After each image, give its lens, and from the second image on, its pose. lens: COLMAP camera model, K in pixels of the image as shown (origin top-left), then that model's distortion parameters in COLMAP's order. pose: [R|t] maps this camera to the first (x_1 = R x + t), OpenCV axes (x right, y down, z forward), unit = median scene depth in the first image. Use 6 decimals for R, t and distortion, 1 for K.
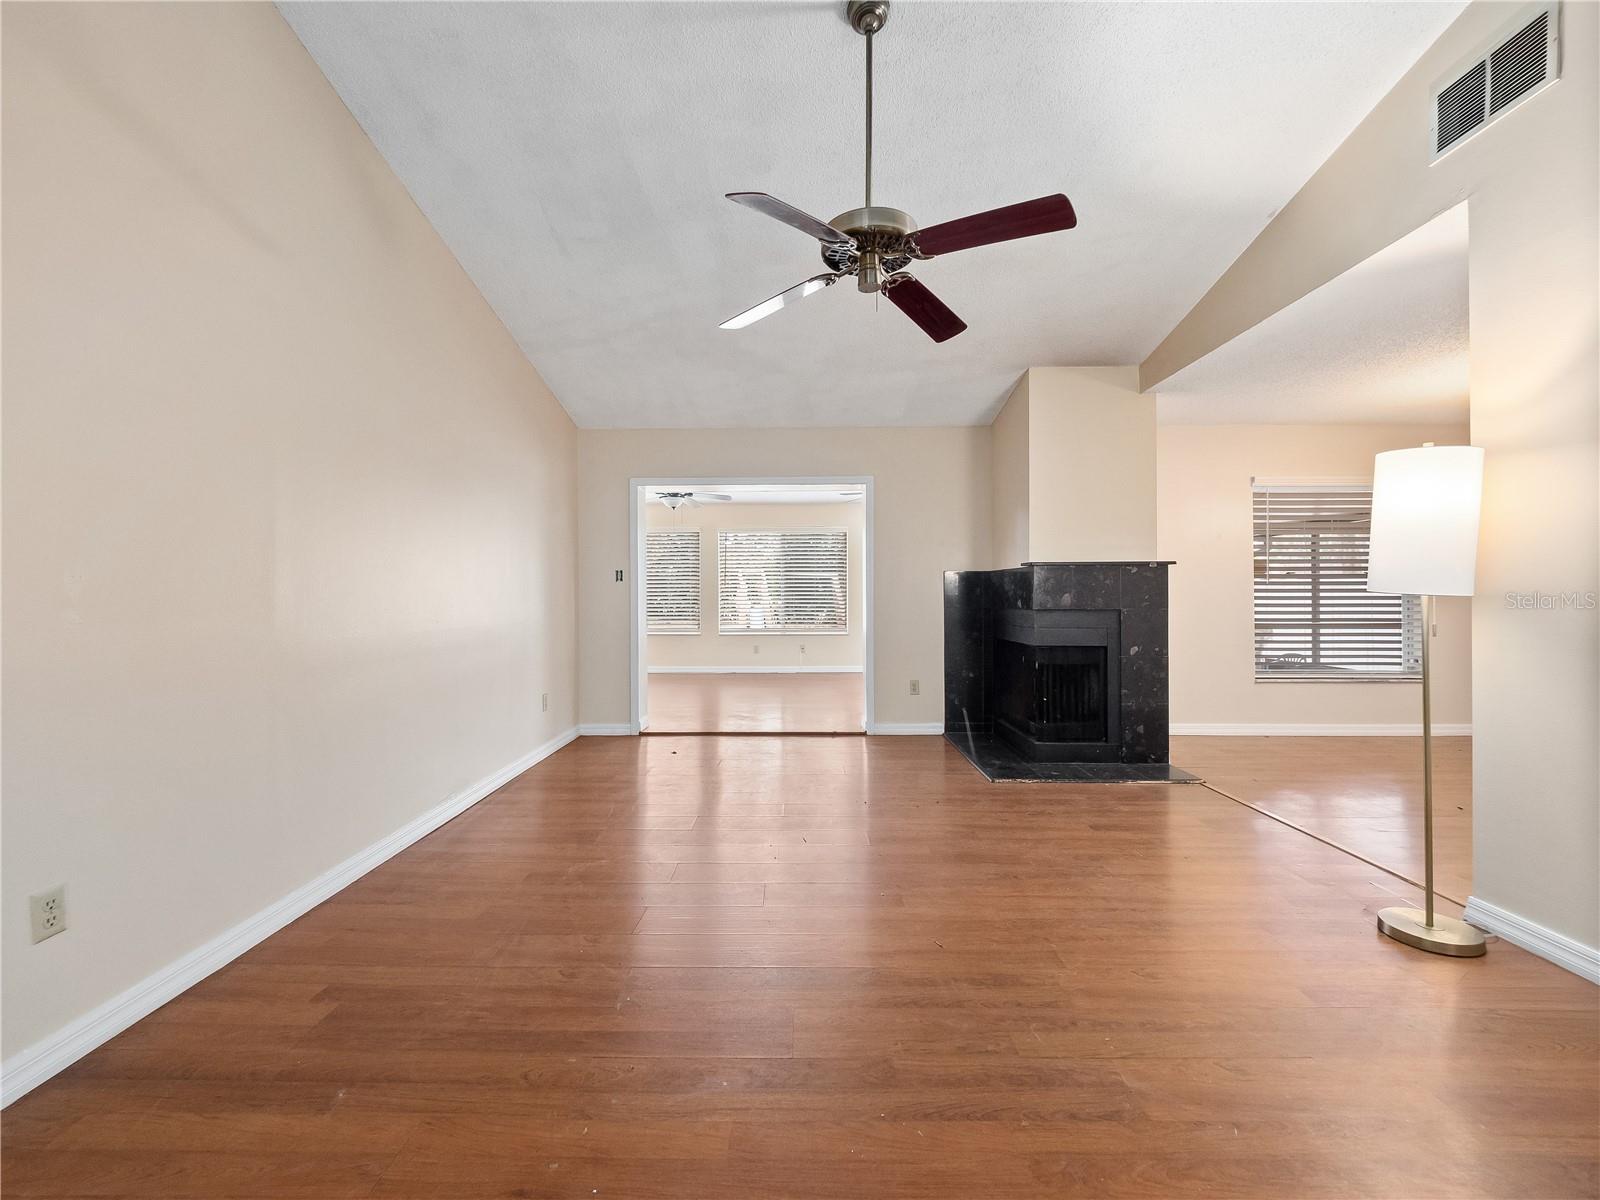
lens RADIAL K [[684.5, 0, 786.0], [0, 684.5, 595.9], [0, 0, 1]] dist [0.002838, 0.000175]
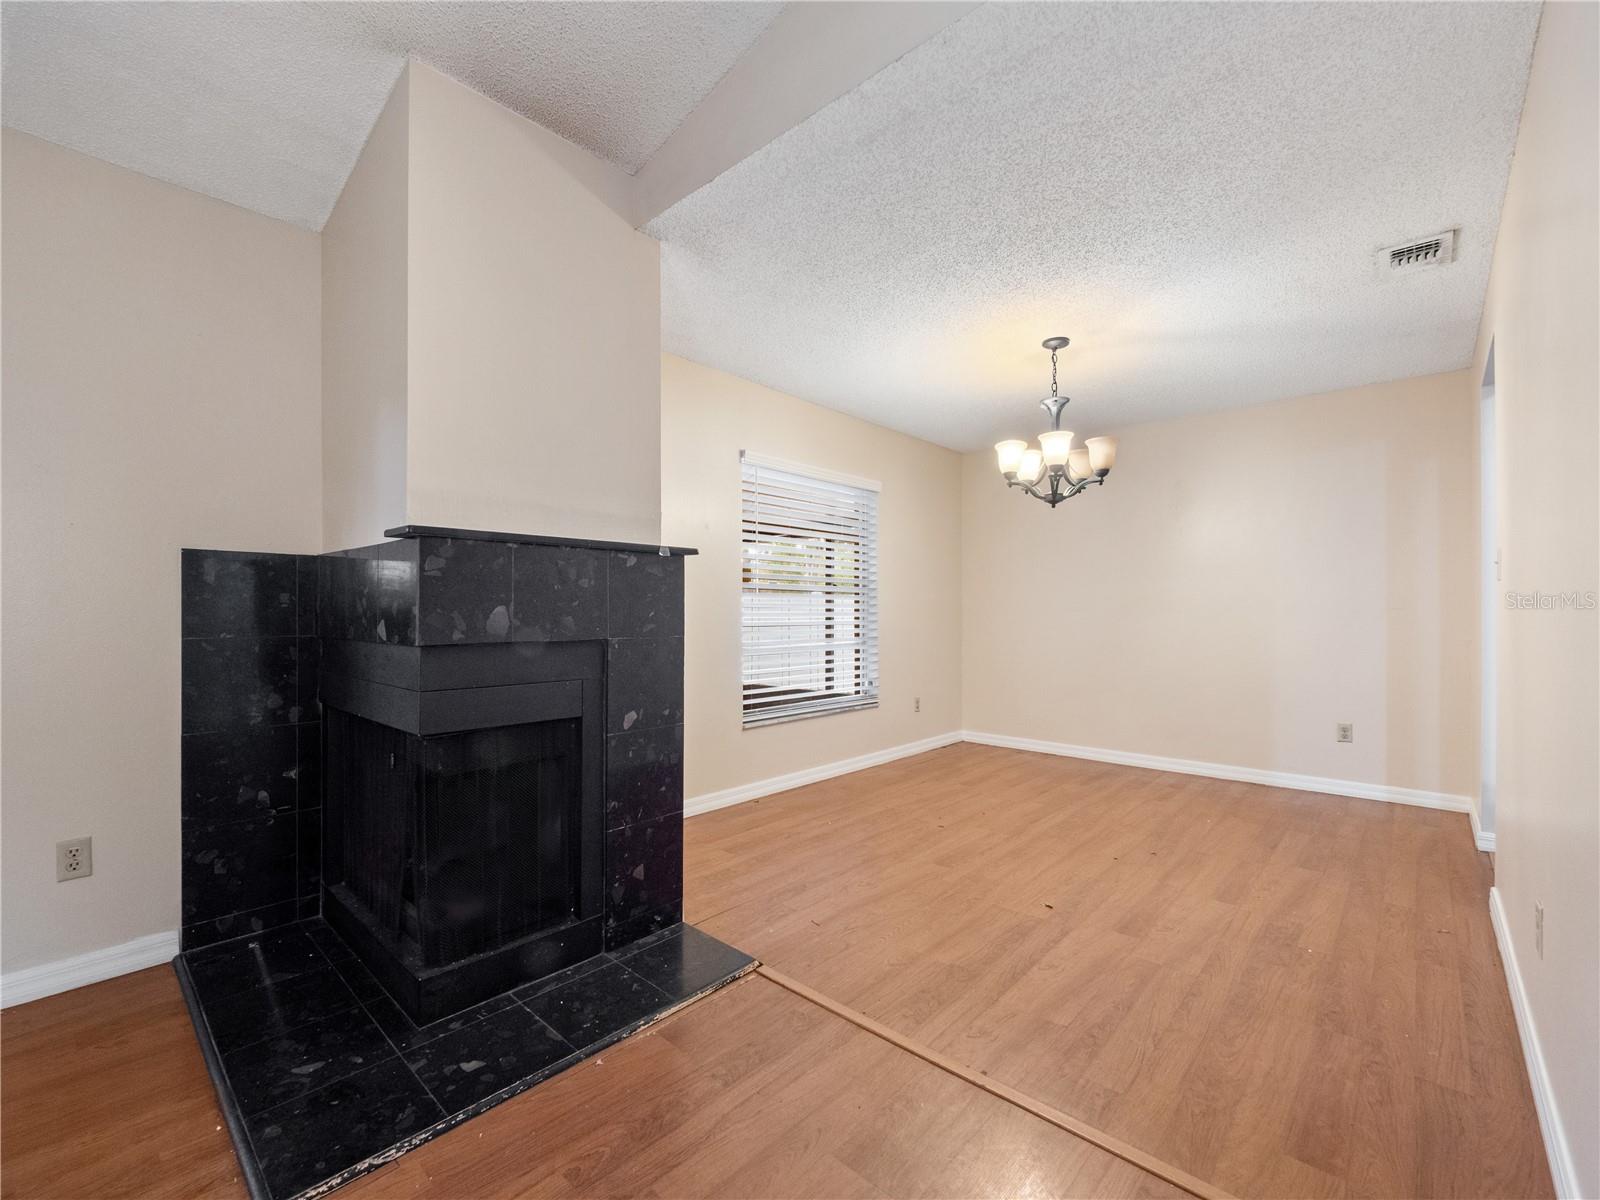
lens RADIAL K [[684.5, 0, 784.3], [0, 684.5, 601.8], [0, 0, 1]] dist [0.002838, 0.000175]
pose [[0.679279, 0.012495, 0.733774, 0.212070], [-0.004150, 0.999904, -0.013185, -0.001352], [-0.733868, 0.005911, 0.679266, 0.569135]]
